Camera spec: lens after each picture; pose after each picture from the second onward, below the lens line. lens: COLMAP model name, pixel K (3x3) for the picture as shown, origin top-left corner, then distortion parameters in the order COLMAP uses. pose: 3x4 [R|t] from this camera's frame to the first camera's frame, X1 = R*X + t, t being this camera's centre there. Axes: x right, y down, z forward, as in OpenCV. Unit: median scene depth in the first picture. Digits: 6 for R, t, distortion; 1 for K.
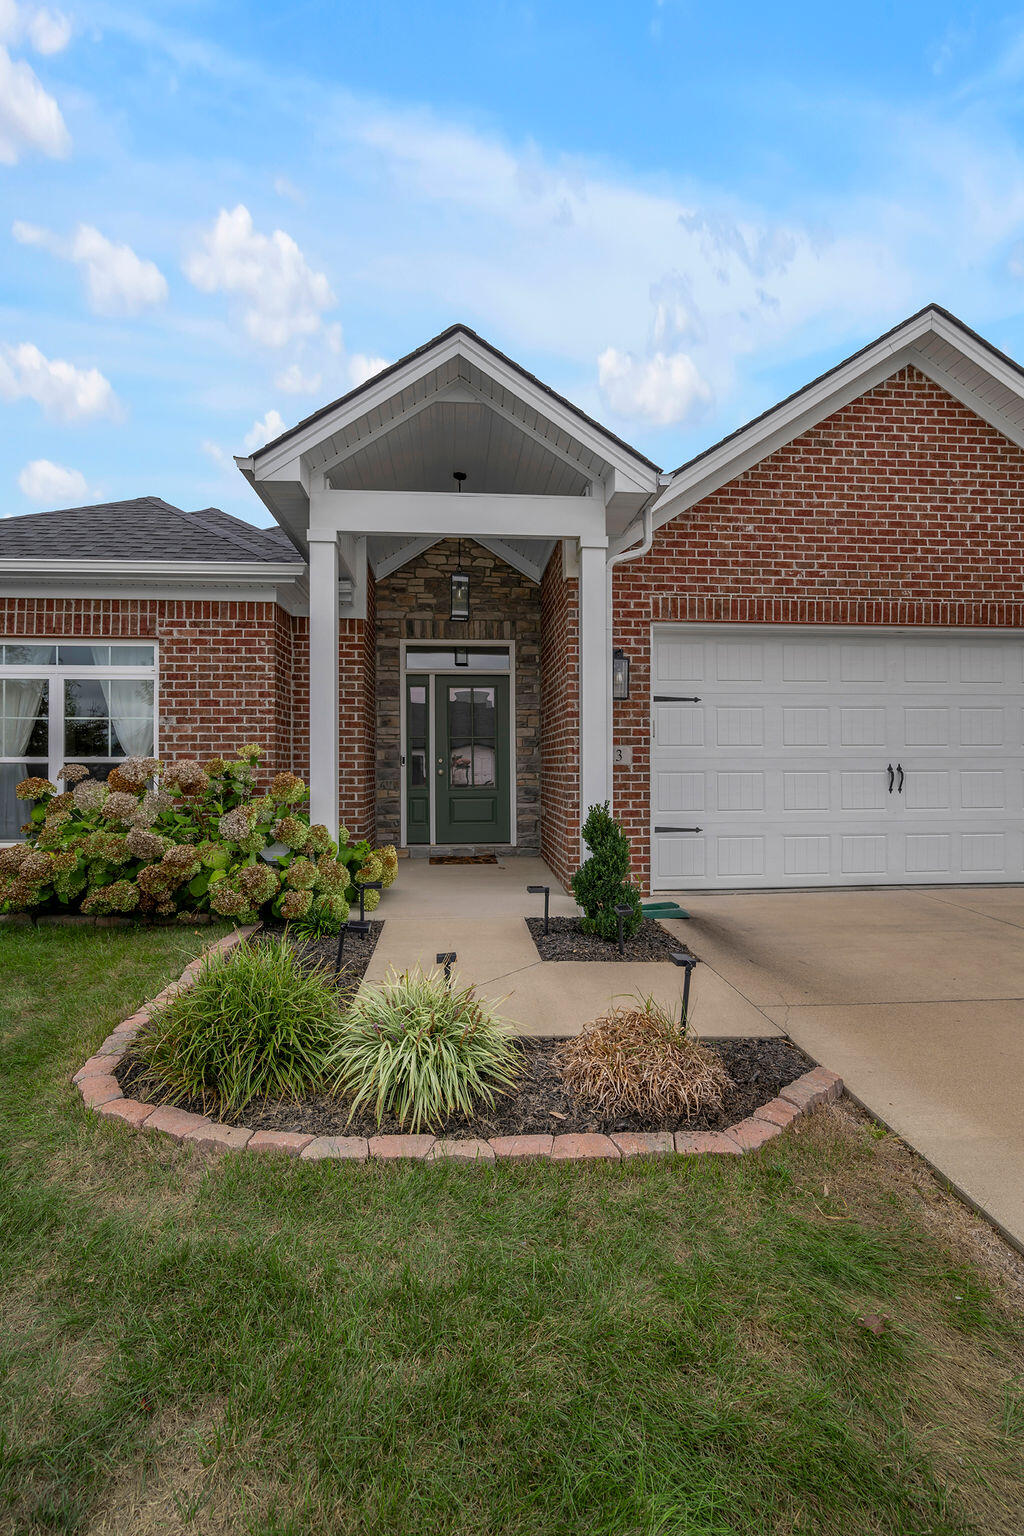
lens RADIAL K [[670.2, 0, 510.3], [0, 670.2, 761.6], [0, 0, 1]] dist [-0.003378, -0.000684]
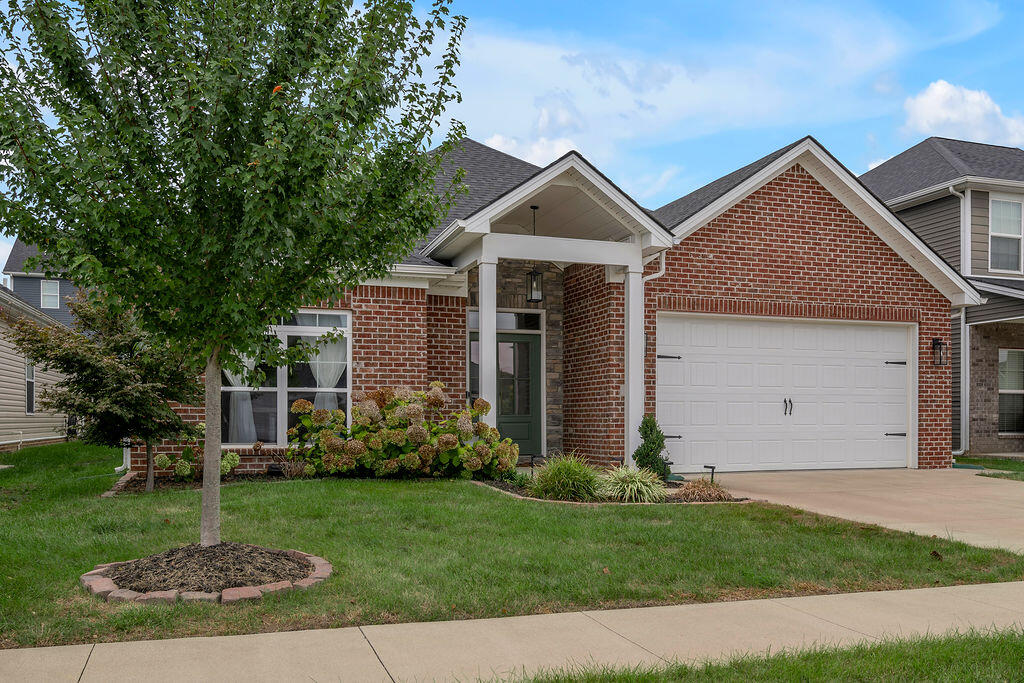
lens RADIAL K [[922.5, 0, 562.2], [0, 922.5, 429.1], [0, 0, 1]] dist [-0.004924, 0.002809]
pose [[0.962478, 0.000239, 0.271360, -0.629795], [-0.004031, 0.999902, 0.013415, 0.055266], [-0.271330, -0.014005, 0.962384, -1.131793]]
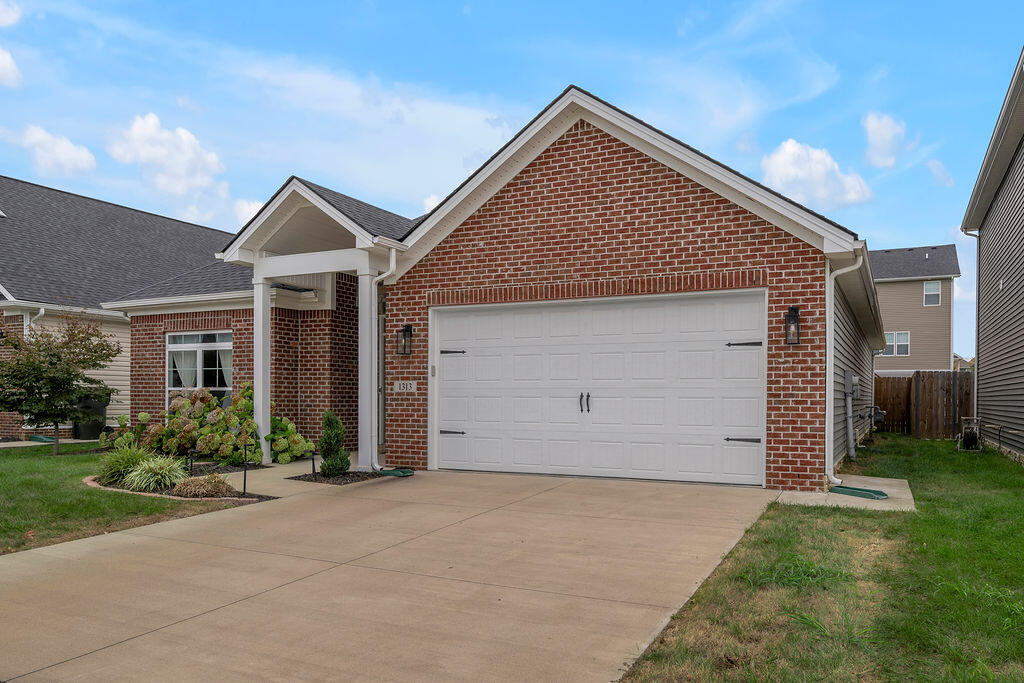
lens RADIAL K [[755.3, 0, 512.6], [0, 755.3, 404.4], [0, 0, 1]] dist [-0.000576, -0.000395]
pose [[0.857042, 0.011440, -0.515120, 1.356113], [-0.005712, 0.999903, 0.012703, 0.009932], [0.515215, -0.007944, 0.857024, -0.508397]]
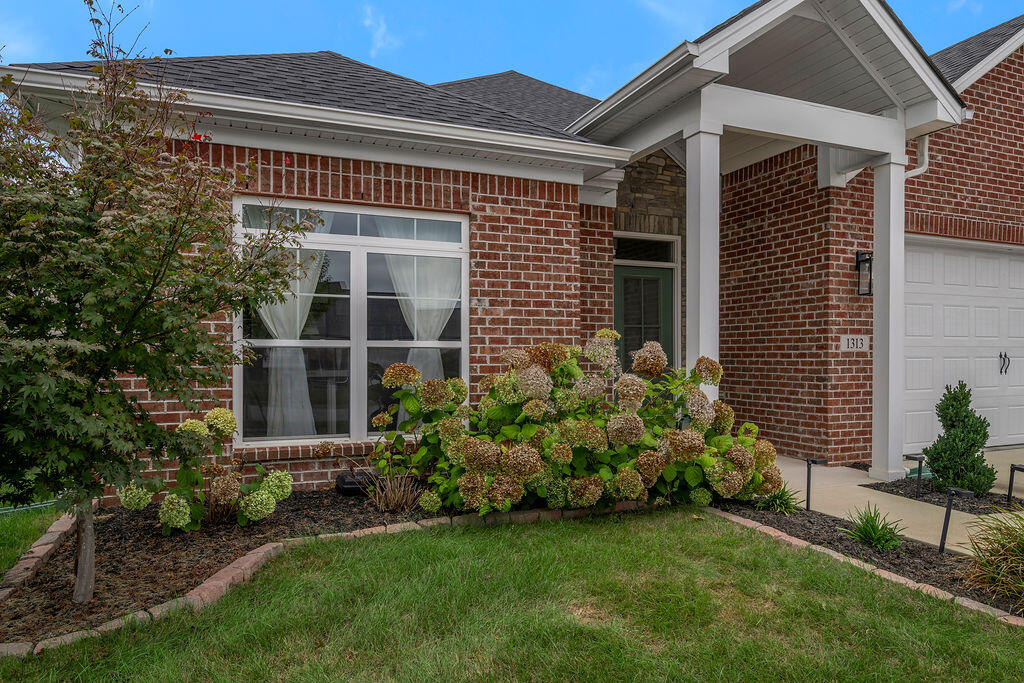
lens RADIAL K [[645.8, 0, 517.2], [0, 645.8, 360.9], [0, 0, 1]] dist [-0.007491, -0.000108]
pose [[0.949936, -0.000631, 0.312443, -0.738946], [-0.003715, 0.999904, 0.013316, 0.008094], [-0.312422, -0.013811, 0.949843, 0.124585]]
